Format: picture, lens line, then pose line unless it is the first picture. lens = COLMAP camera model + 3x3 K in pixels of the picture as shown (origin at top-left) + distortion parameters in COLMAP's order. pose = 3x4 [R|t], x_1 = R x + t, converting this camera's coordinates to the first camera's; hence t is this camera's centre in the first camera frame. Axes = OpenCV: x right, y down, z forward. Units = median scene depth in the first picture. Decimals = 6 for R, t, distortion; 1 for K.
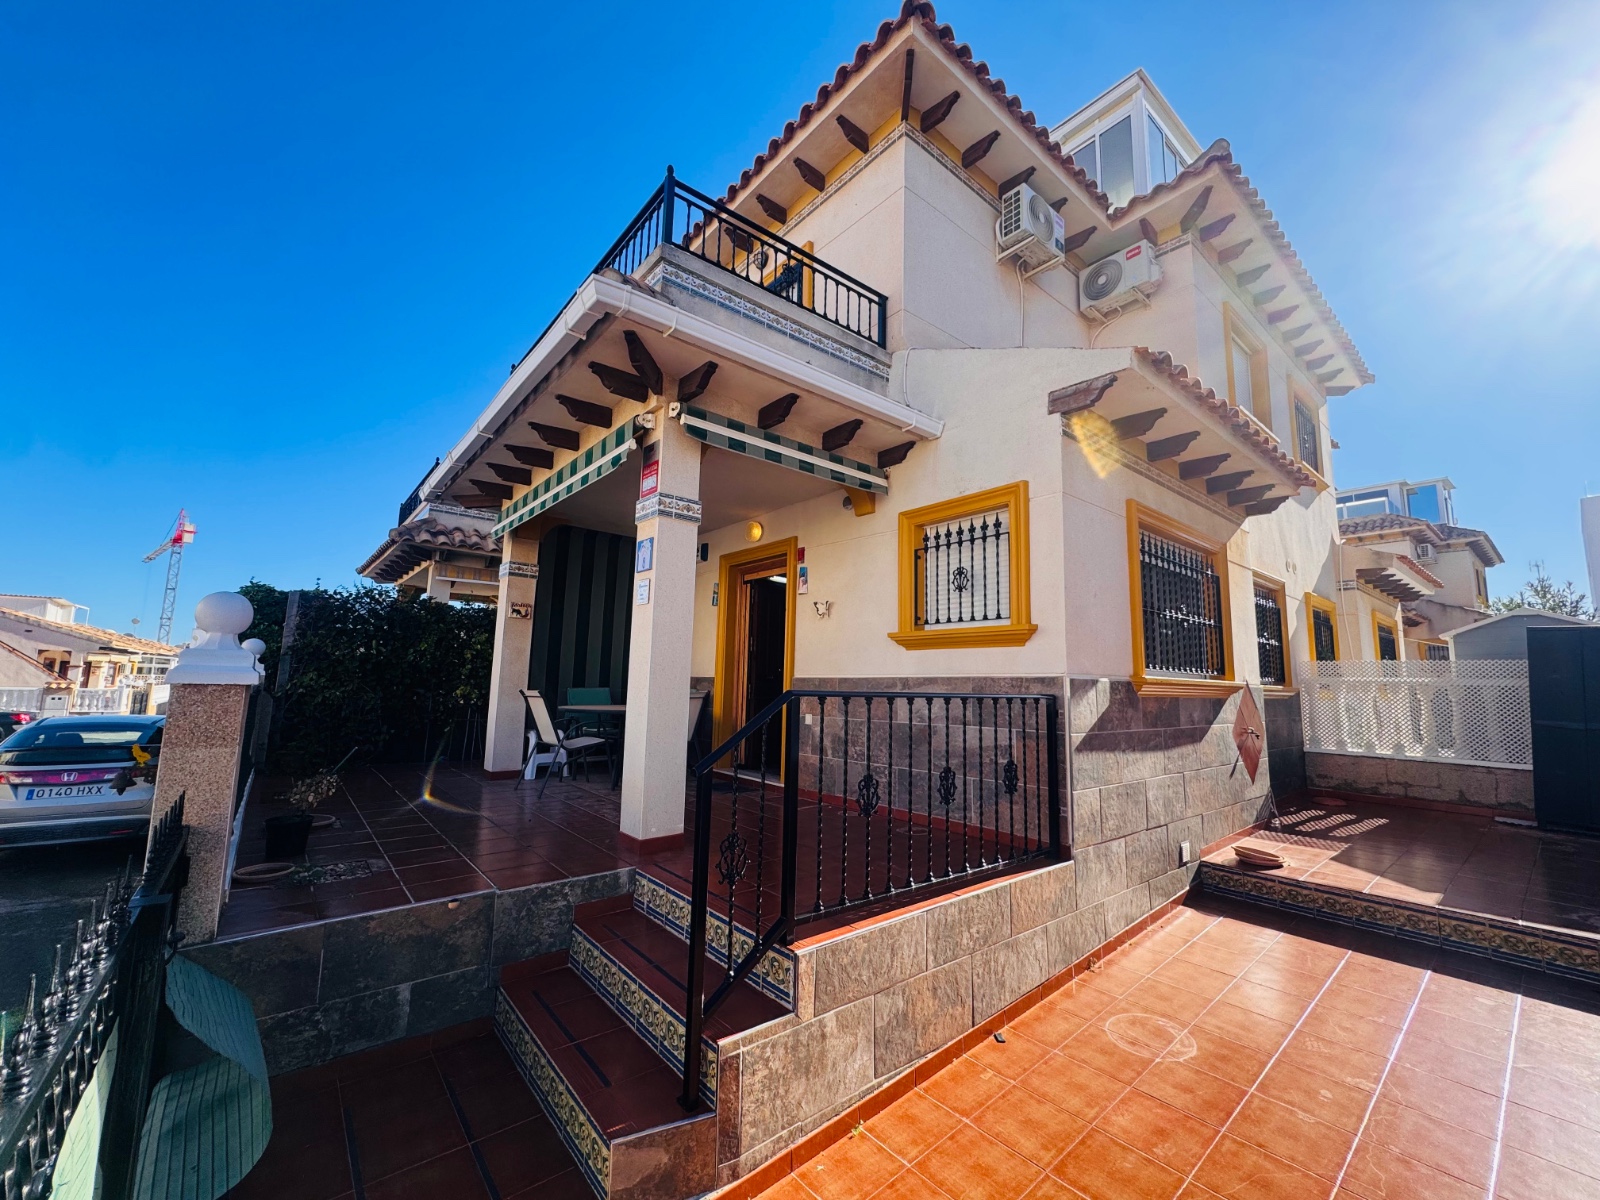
lens RADIAL K [[637.3, 0, 798.0], [0, 637.3, 602.6], [0, 0, 1]] dist [-0.004545, -0.000109]
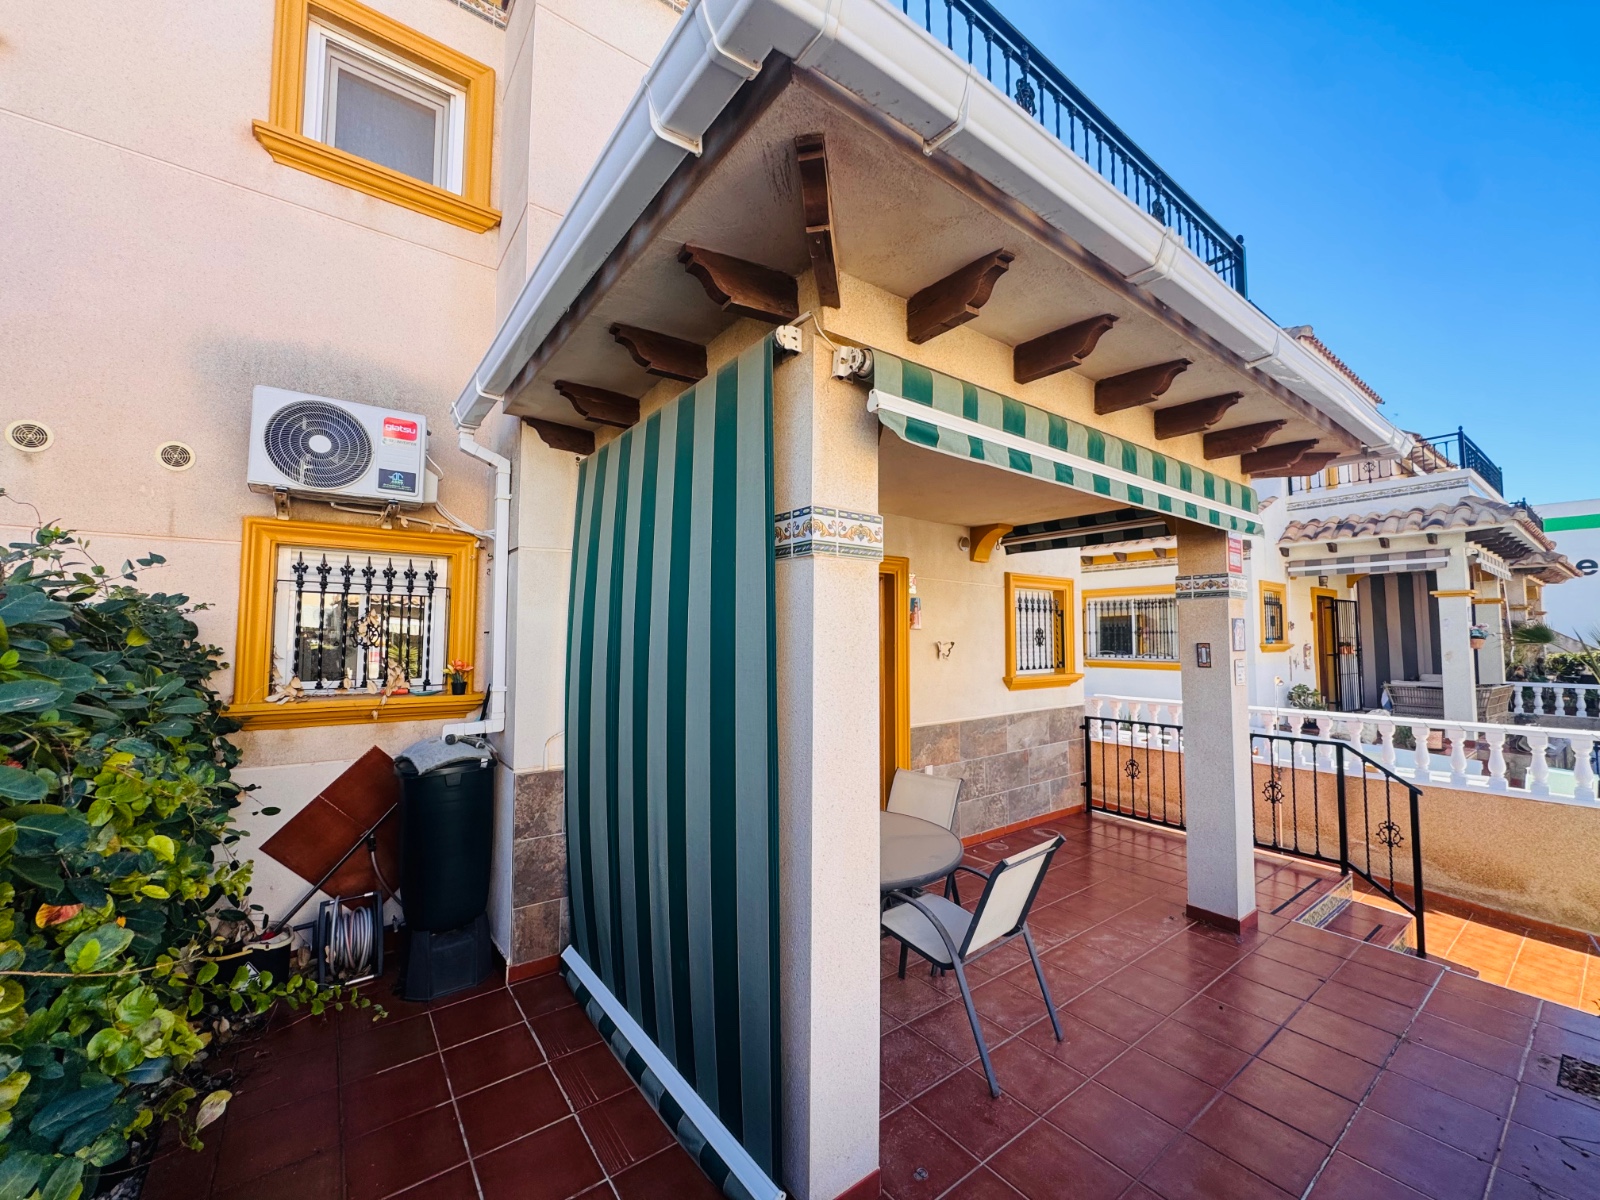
lens RADIAL K [[637.3, 0, 798.0], [0, 637.3, 602.6], [0, 0, 1]] dist [-0.004545, -0.000109]
pose [[0.041661, 0.036588, 0.998462, -0.998680], [-0.127472, 0.991357, -0.031009, -0.002111], [-0.990967, -0.125984, 0.045965, 1.301964]]
